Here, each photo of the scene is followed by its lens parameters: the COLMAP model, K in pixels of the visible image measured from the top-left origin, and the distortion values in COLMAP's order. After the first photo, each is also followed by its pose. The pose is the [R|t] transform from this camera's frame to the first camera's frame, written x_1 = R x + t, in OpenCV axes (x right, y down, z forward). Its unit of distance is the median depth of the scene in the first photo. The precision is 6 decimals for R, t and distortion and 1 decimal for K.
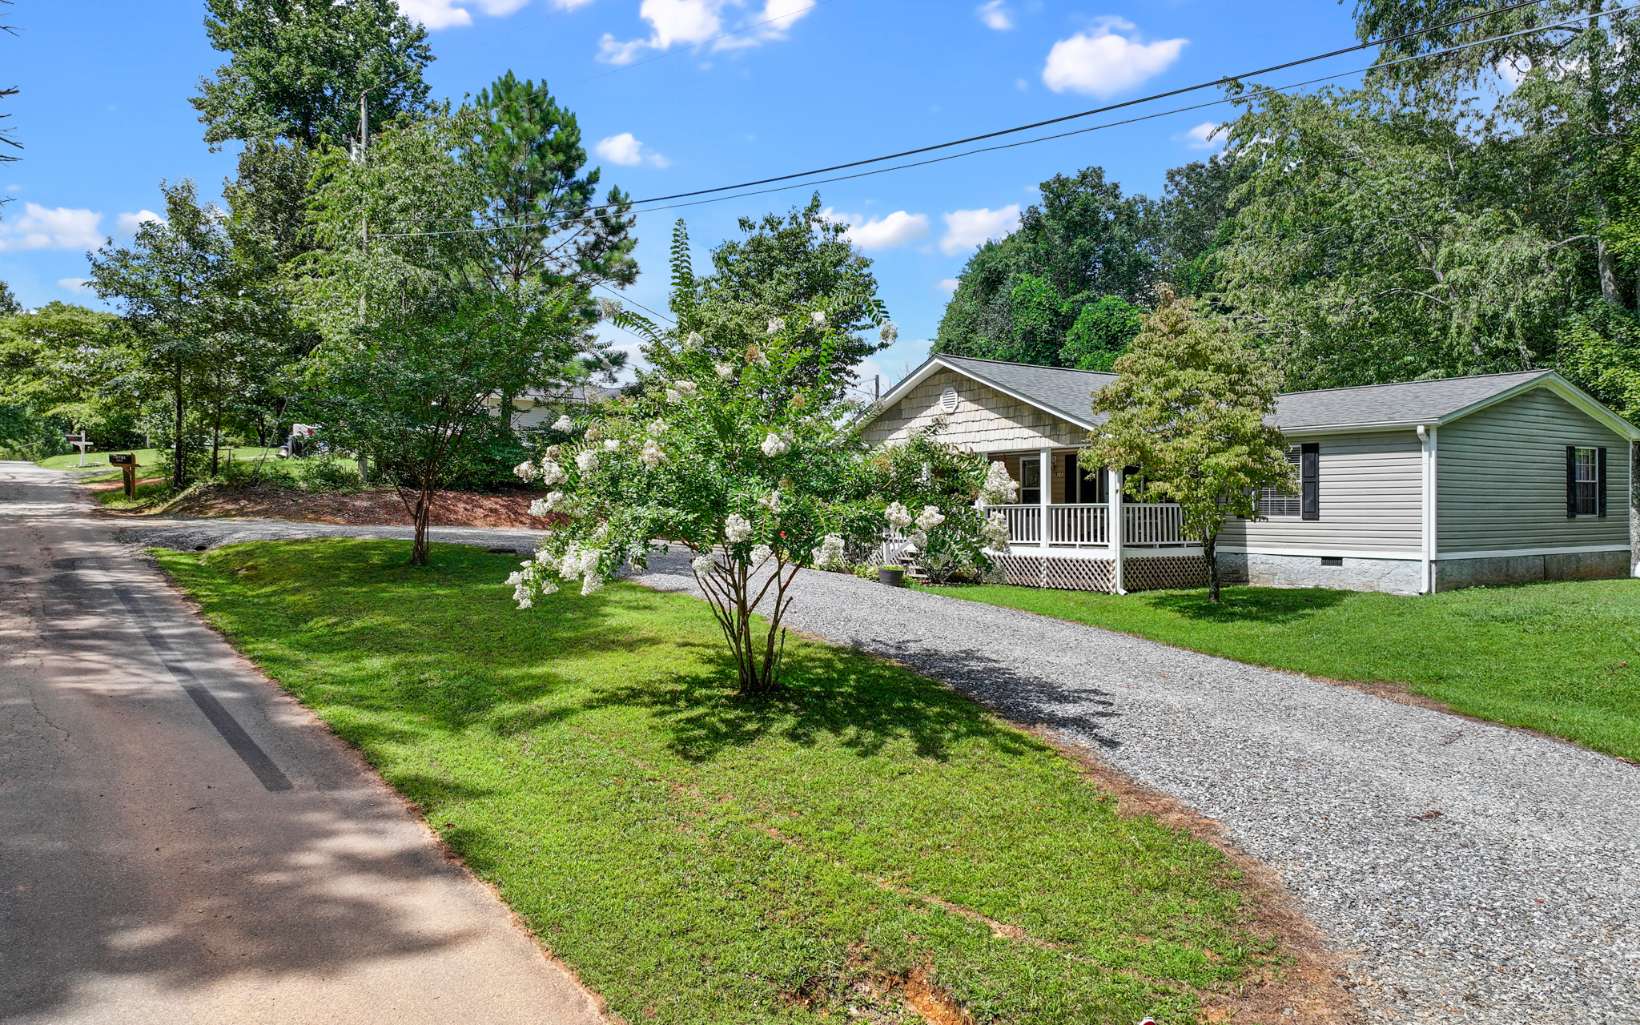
lens RADIAL K [[1153.3, 0, 818.8], [0, 1153.3, 511.9], [0, 0, 1]] dist [0.006591, 0.002168]
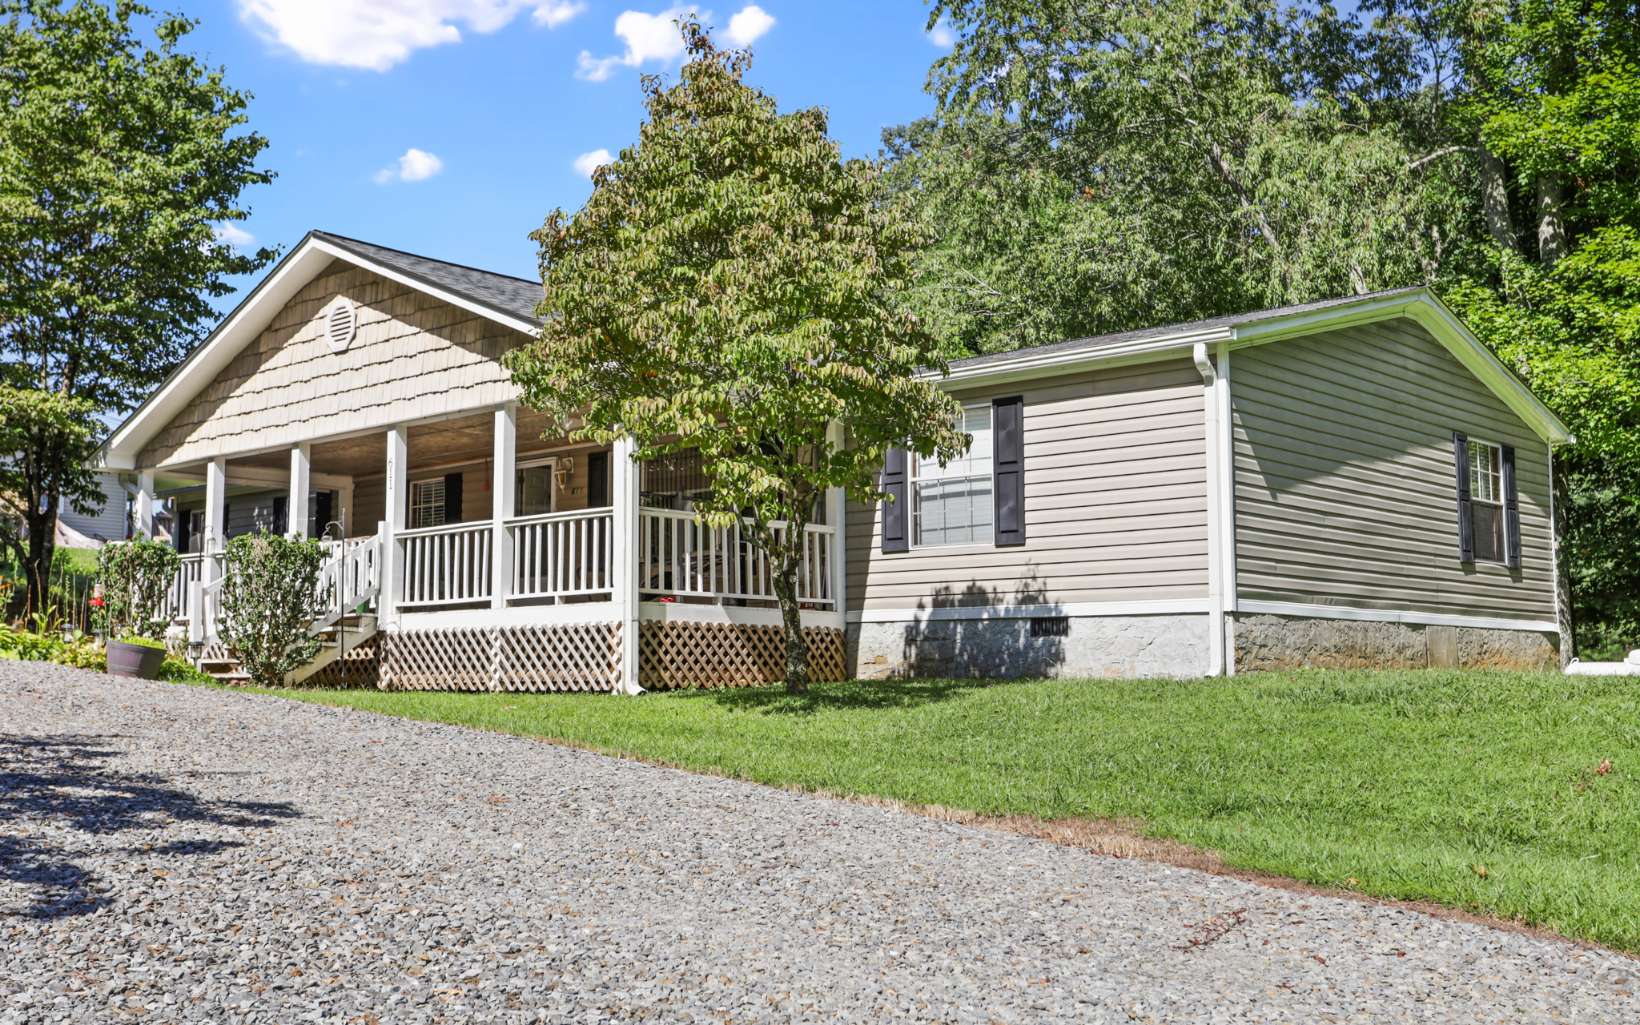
lens RADIAL K [[1696.0, 0, 816.0], [0, 1696.0, 515.6], [0, 0, 1]] dist [-0.010586, 0.000000]
pose [[0.975151, 0.023194, 0.220324, 0.177211], [-0.000274, 0.994630, -0.103494, 0.069201], [-0.221541, 0.100861, 0.969921, 0.295145]]
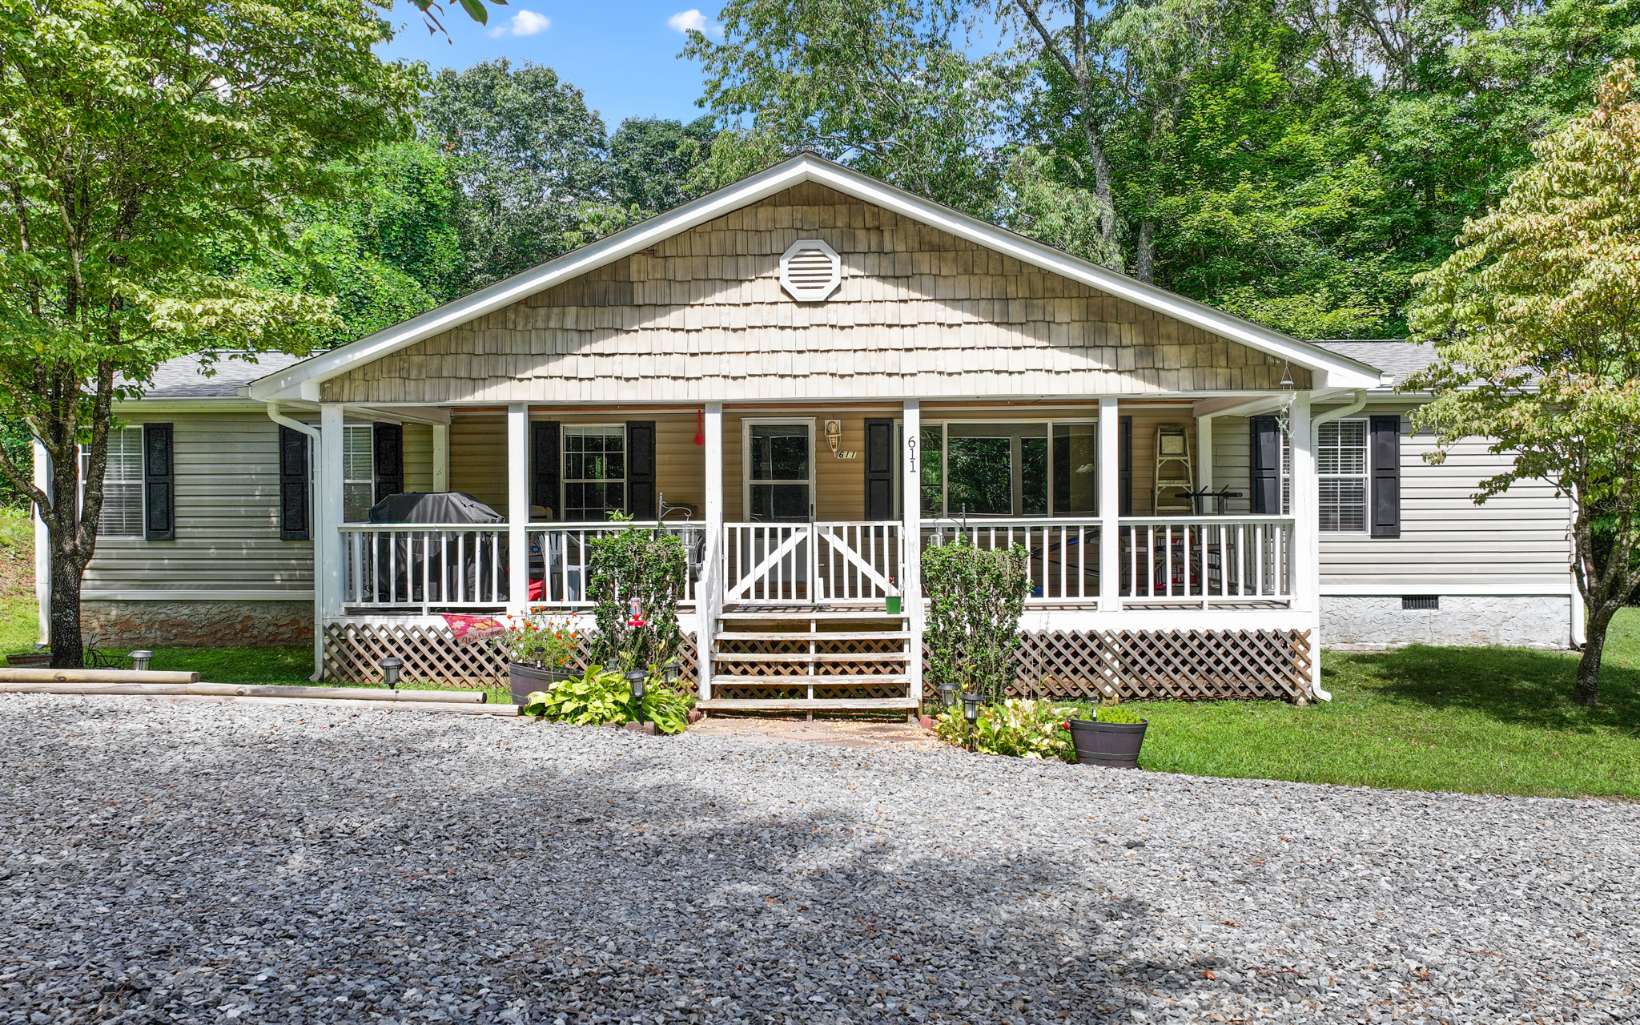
lens RADIAL K [[1151.9, 0, 825.1], [0, 1151.9, 515.6], [0, 0, 1]] dist [0.012852, 0.001639]
pose [[0.596941, -0.012772, 0.802184, -0.255489], [0.008840, 0.999917, 0.009342, -0.013319], [-0.802237, 0.001514, 0.597004, 0.860038]]
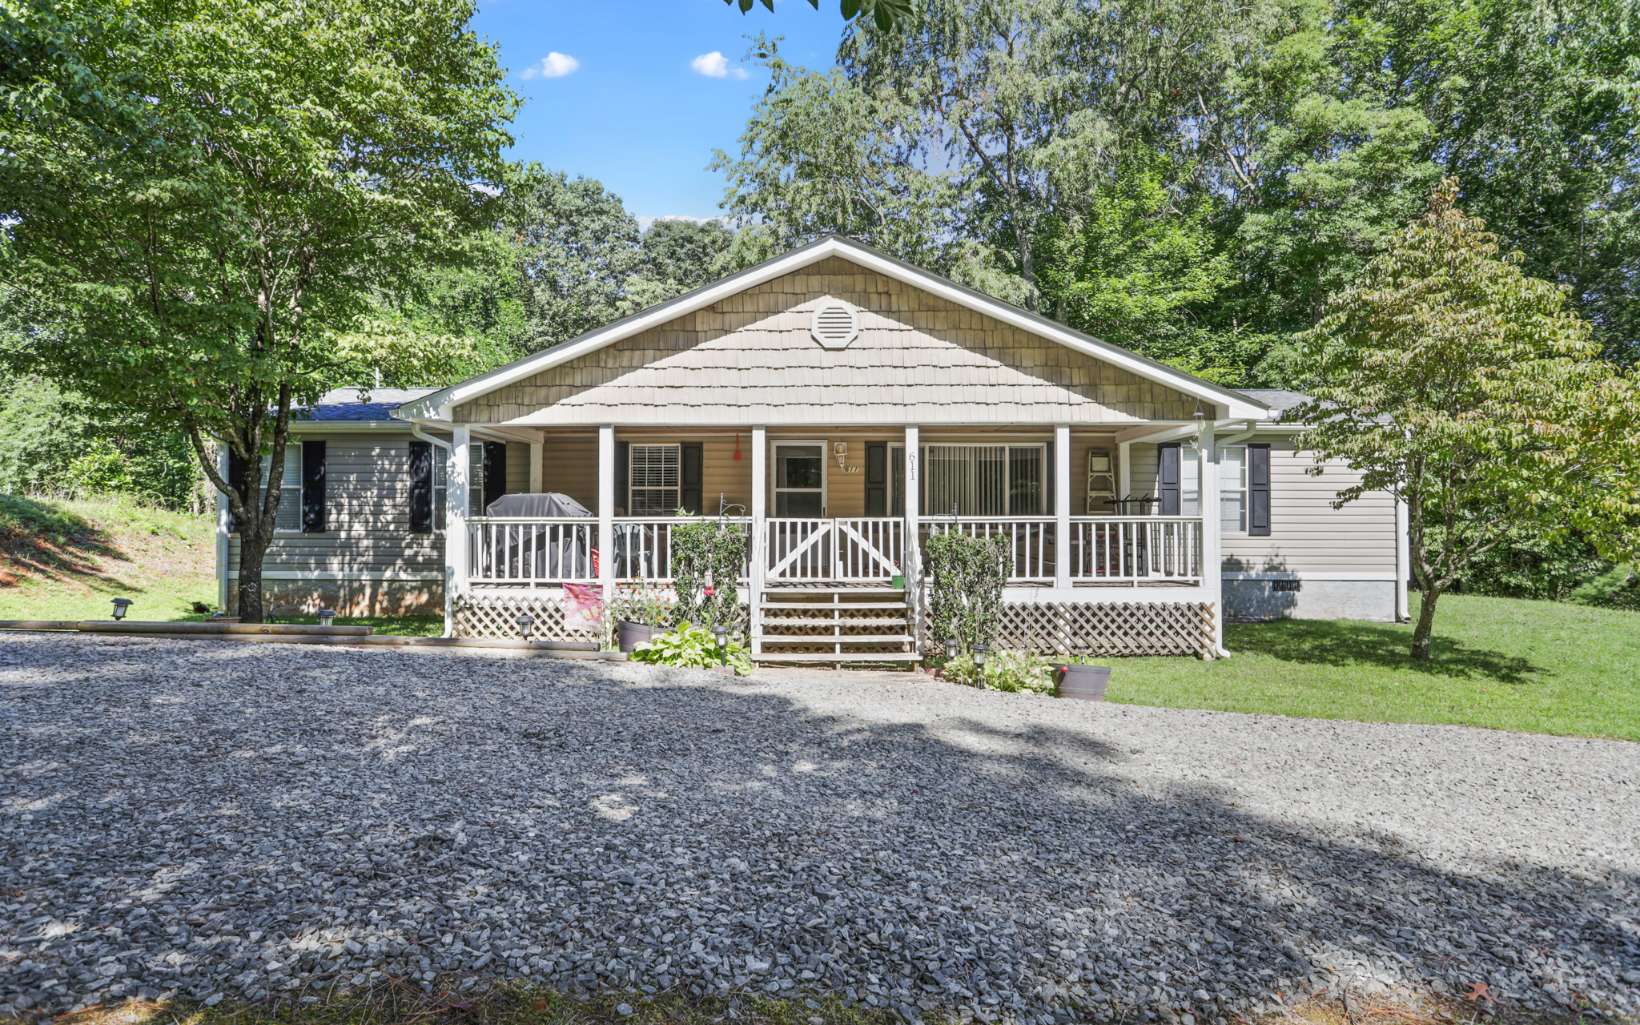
lens RADIAL K [[885.7, 0, 822.5], [0, 885.7, 515.7], [0, 0, 1]] dist [-0.007073, -0.000108]
pose [[0.575758, 0.002529, 0.817616, -0.268167], [0.000732, 0.999993, -0.003609, -0.005525], [-0.817620, 0.002676, 0.575752, 0.881792]]
